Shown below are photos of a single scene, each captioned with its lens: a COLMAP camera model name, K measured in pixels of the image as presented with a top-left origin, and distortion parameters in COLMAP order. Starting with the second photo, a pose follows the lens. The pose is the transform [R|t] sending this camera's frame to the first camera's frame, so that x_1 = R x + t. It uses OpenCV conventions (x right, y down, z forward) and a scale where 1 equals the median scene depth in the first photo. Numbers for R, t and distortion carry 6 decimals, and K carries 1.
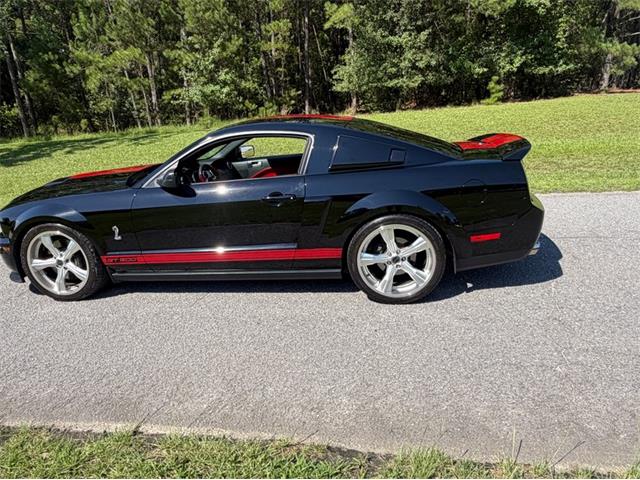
lens RADIAL K [[471.9, 0, 320.0], [0, 471.9, 240.0], [0, 0, 1]] dist [0.012316, -0.000148]
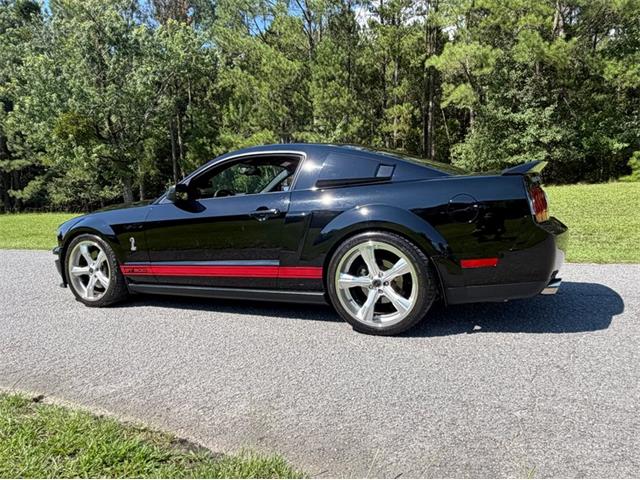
lens RADIAL K [[471.9, 0, 320.0], [0, 471.9, 240.0], [0, 0, 1]] dist [0.012316, -0.000148]
pose [[0.953591, 0.047435, -0.297346, 0.074118], [-0.101458, 0.980384, -0.168980, 0.028592], [0.283498, 0.191306, 0.939697, 0.025243]]
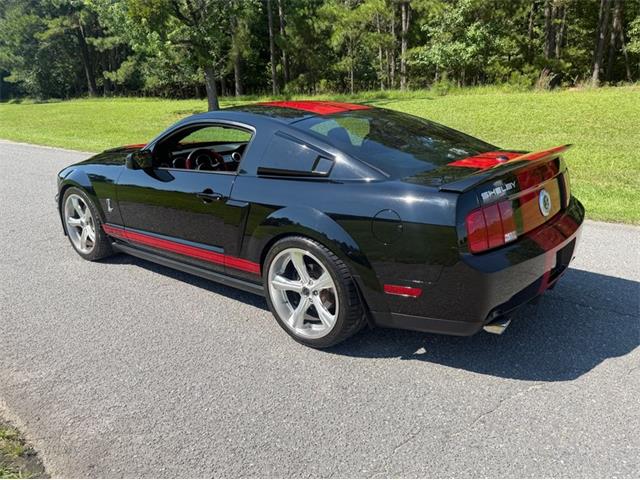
lens RADIAL K [[565.9, 0, 317.7], [0, 565.9, 239.6], [0, 0, 1]] dist [0.126154, -0.278489]
pose [[0.833459, 0.187215, -0.519901, 0.154125], [-0.173009, 0.981964, 0.076250, -0.028606], [0.524800, 0.026396, 0.850816, 0.041626]]
